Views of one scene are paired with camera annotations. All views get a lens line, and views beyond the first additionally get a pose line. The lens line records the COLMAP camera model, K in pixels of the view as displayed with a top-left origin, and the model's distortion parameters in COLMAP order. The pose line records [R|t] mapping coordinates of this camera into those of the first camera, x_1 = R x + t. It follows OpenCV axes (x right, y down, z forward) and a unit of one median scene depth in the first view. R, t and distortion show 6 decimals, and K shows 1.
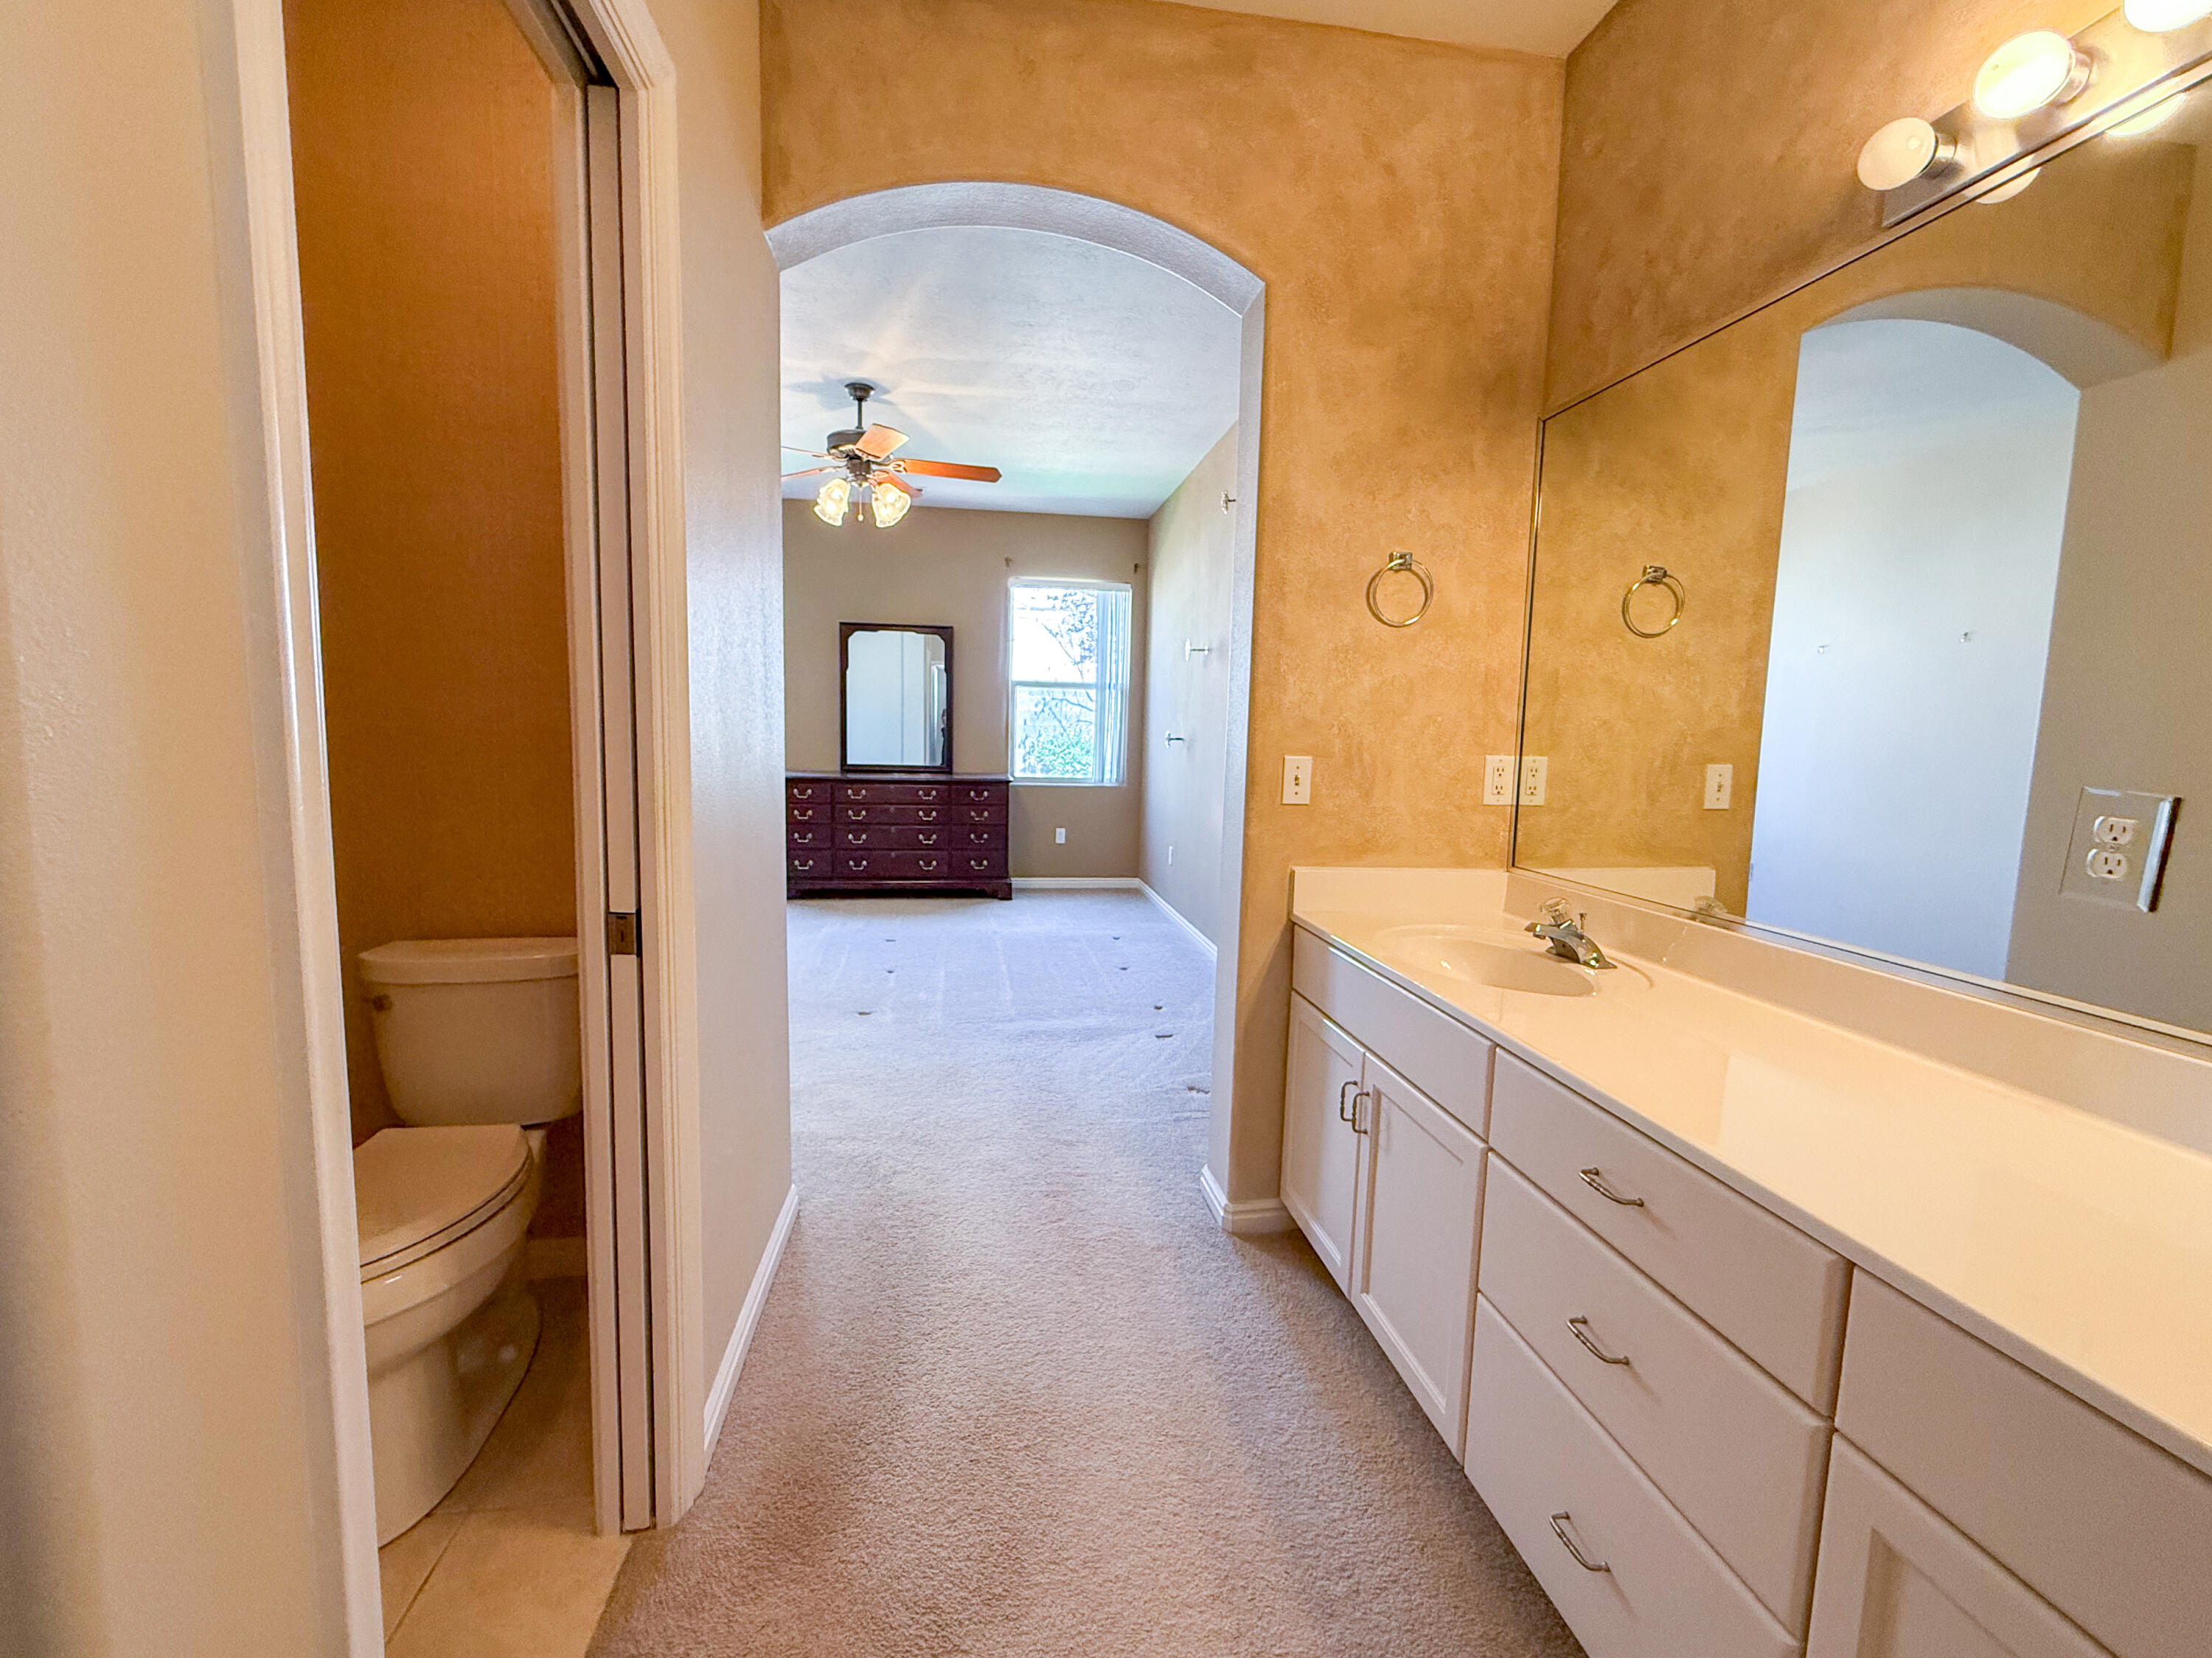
lens RADIAL K [[894.7, 0, 1092.0], [0, 894.7, 810.2], [0, 0, 1]] dist [0.000945, -0.000276]
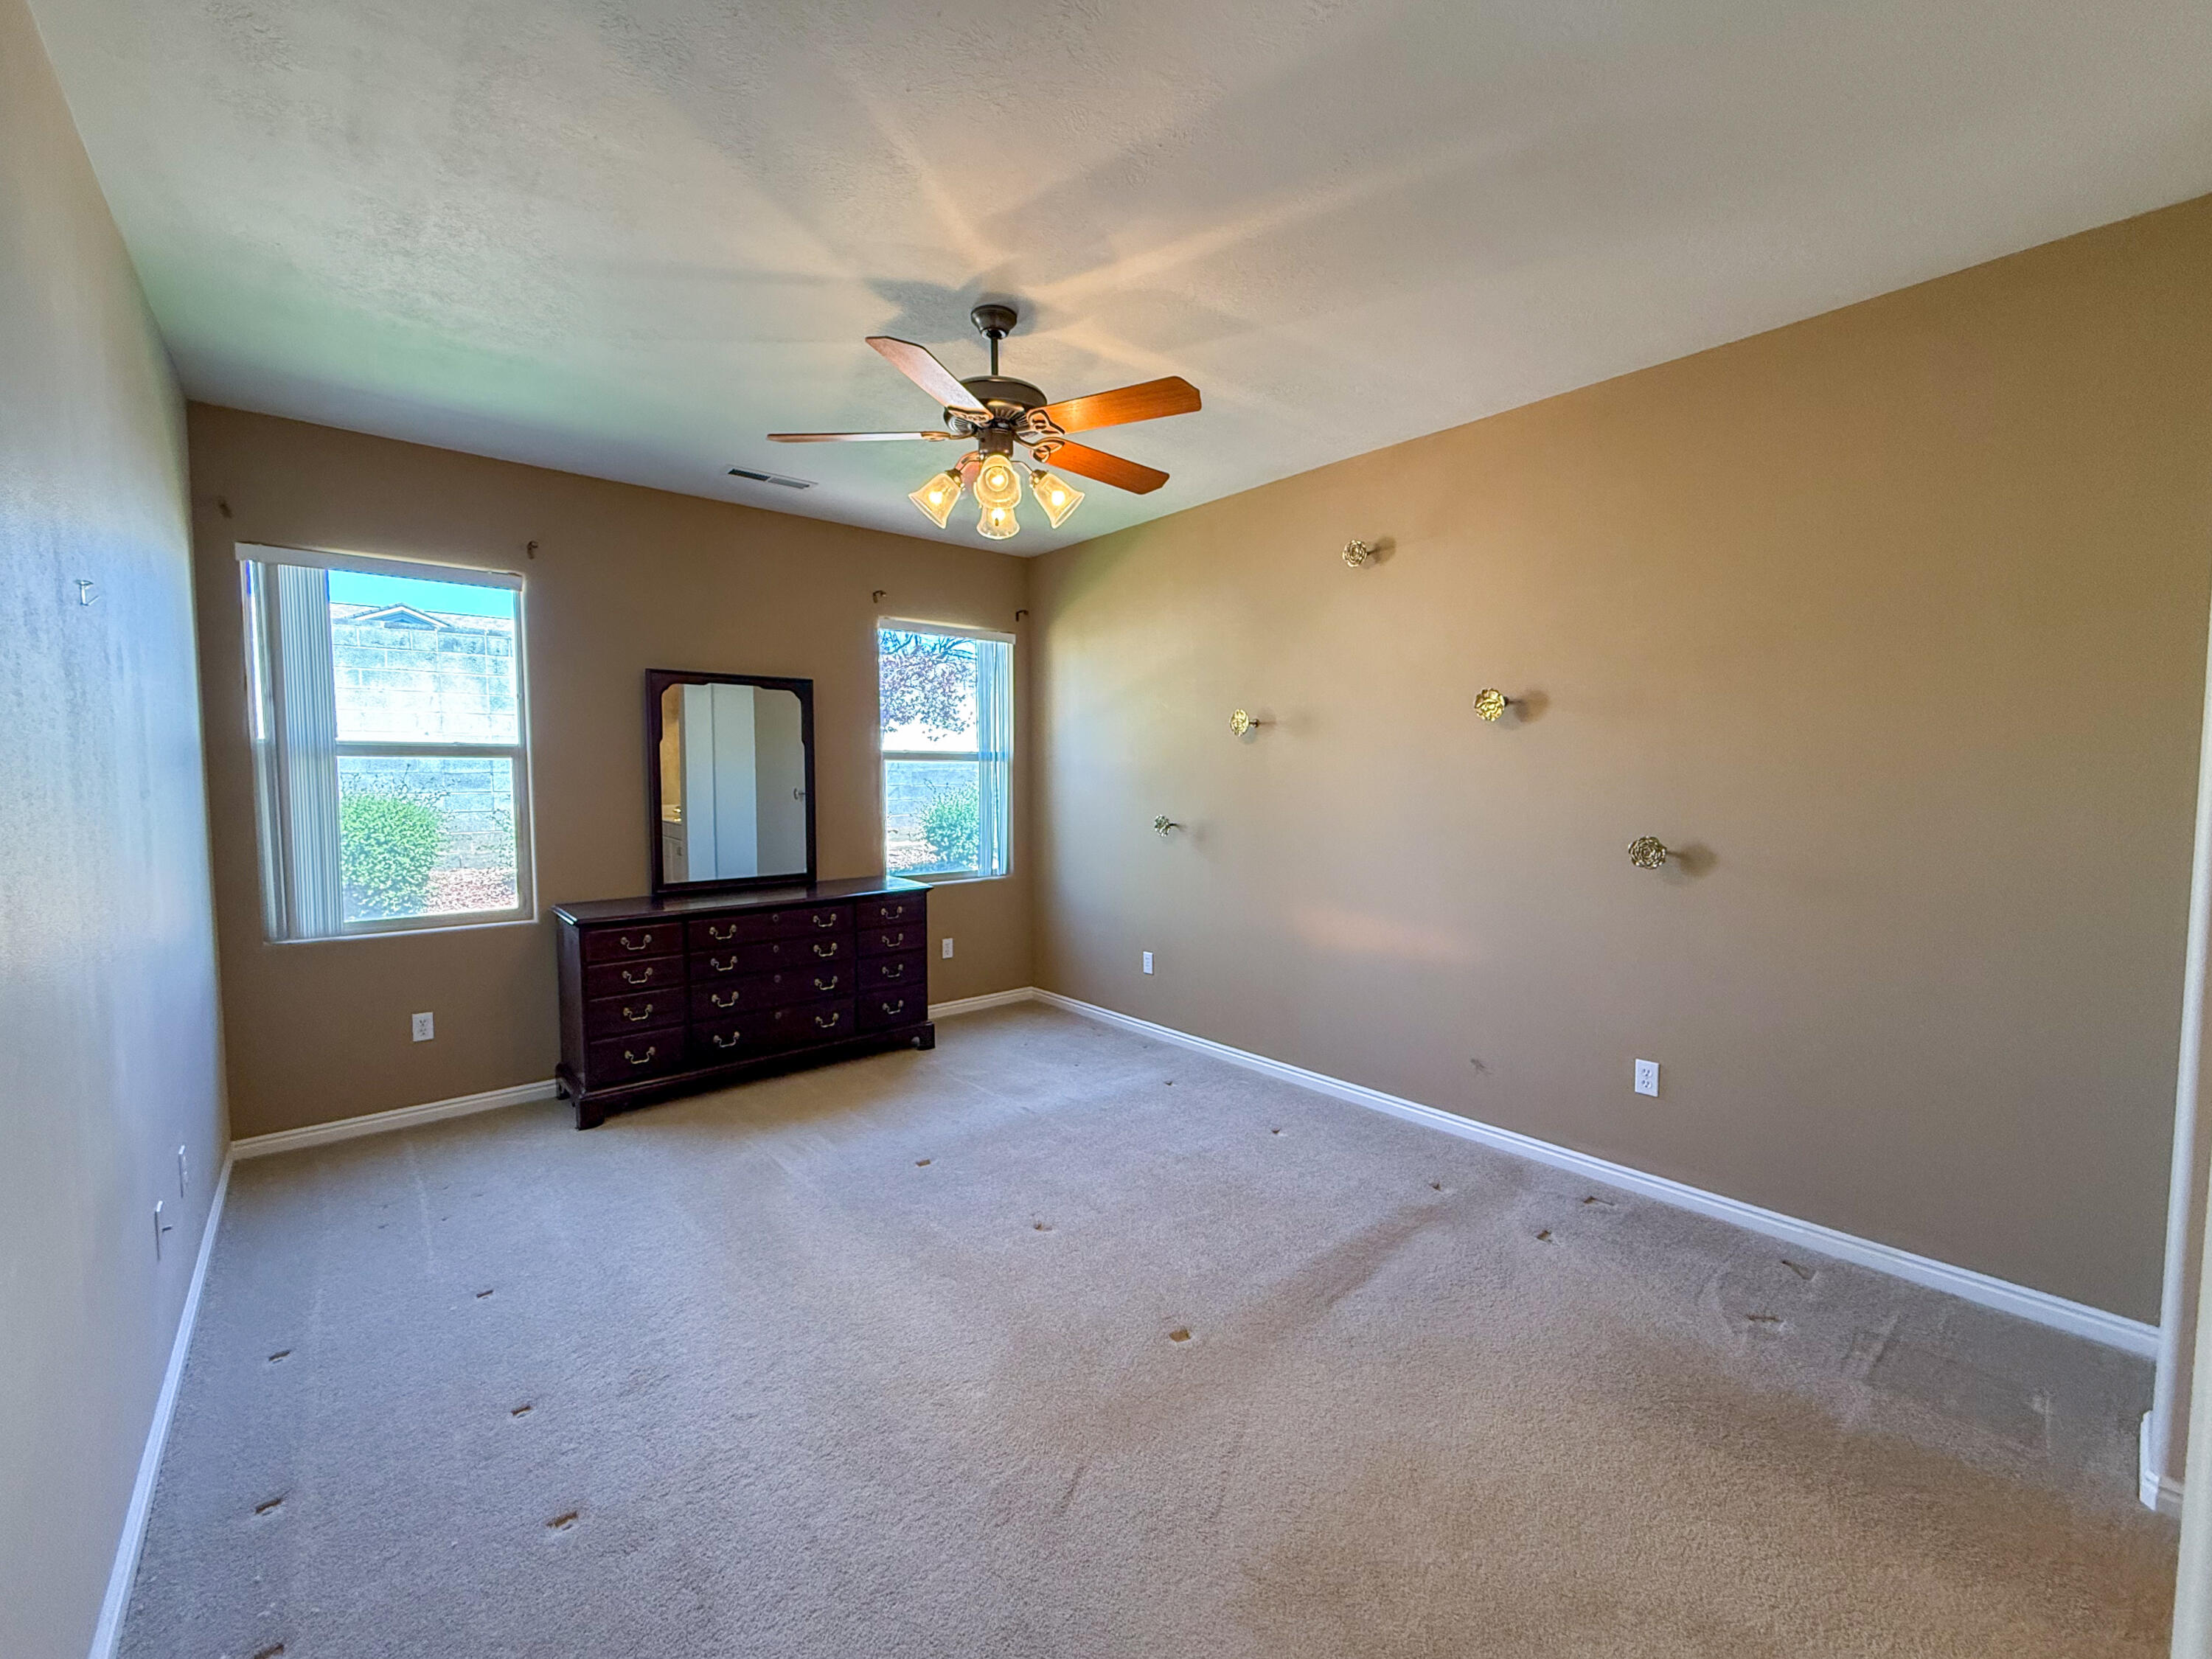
lens RADIAL K [[894.7, 0, 1106.2], [0, 894.7, 828.0], [0, 0, 1]] dist [0.000945, -0.000276]
pose [[0.842127, -0.060893, 0.535830, -0.346503], [0.078405, 0.996872, -0.009937, -0.060917], [-0.533549, 0.050380, 0.844268, 0.273485]]
